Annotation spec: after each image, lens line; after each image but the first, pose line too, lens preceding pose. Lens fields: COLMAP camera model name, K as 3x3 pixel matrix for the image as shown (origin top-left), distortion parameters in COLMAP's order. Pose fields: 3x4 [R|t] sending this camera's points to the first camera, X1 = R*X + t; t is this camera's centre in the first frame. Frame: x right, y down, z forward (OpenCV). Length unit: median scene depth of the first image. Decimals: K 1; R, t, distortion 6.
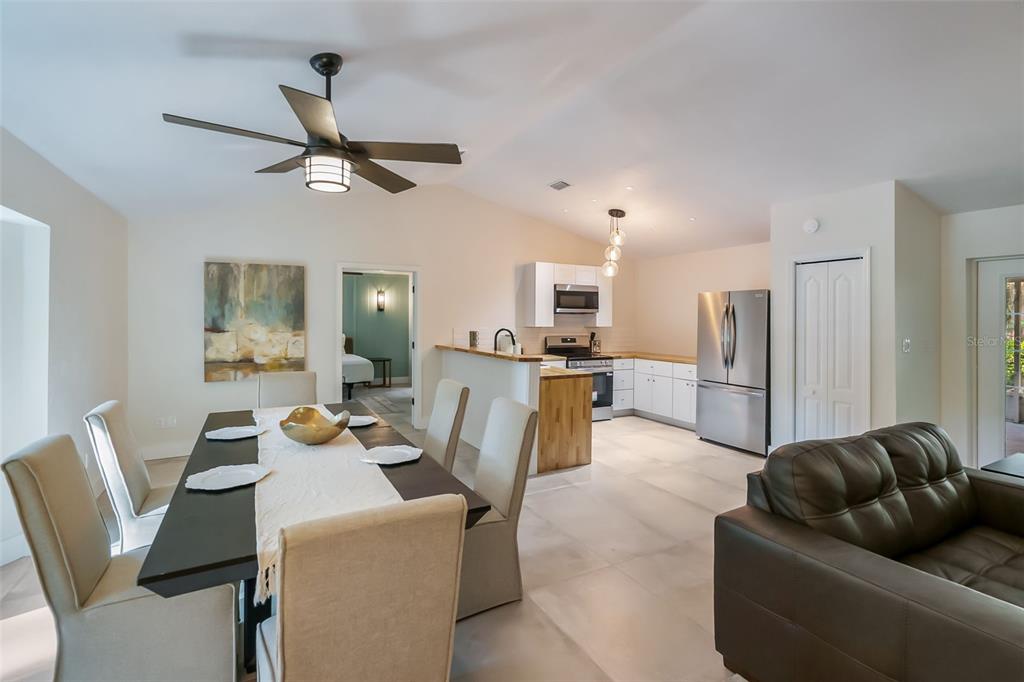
lens RADIAL K [[475.5, 0, 513.8], [0, 475.5, 316.2], [0, 0, 1]] dist [-0.000586, 0.000028]
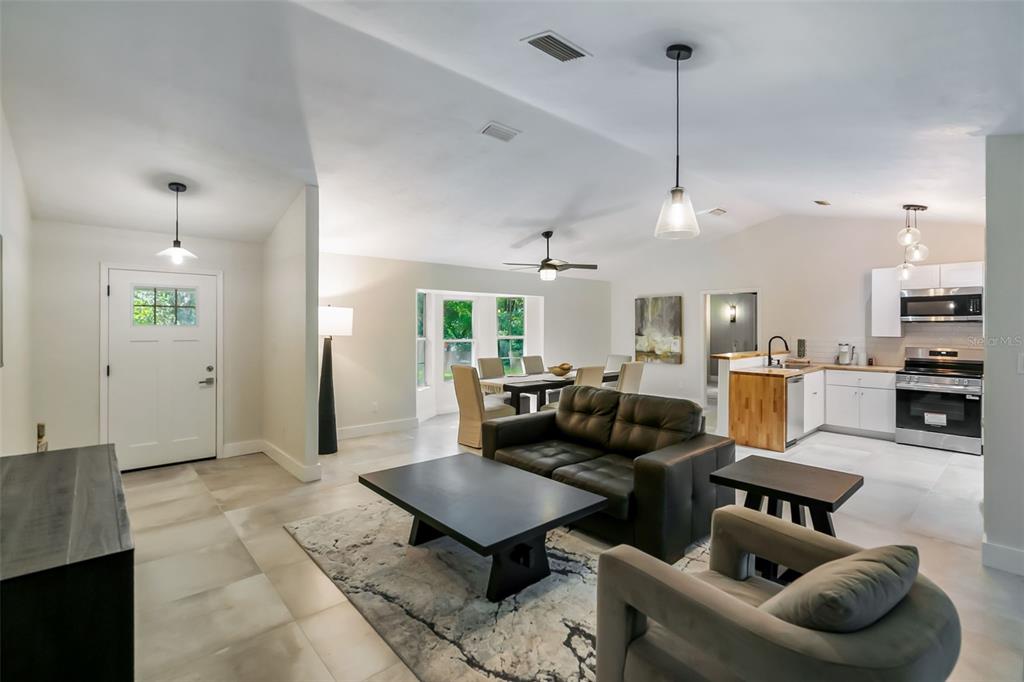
lens RADIAL K [[475.5, 0, 513.8], [0, 475.5, 316.2], [0, 0, 1]] dist [-0.000586, 0.000028]
pose [[0.225629, -0.028068, -0.973809, 1.059417], [0.002351, 0.999598, -0.028266, 0.008612], [0.974210, 0.004089, 0.225604, 0.091923]]
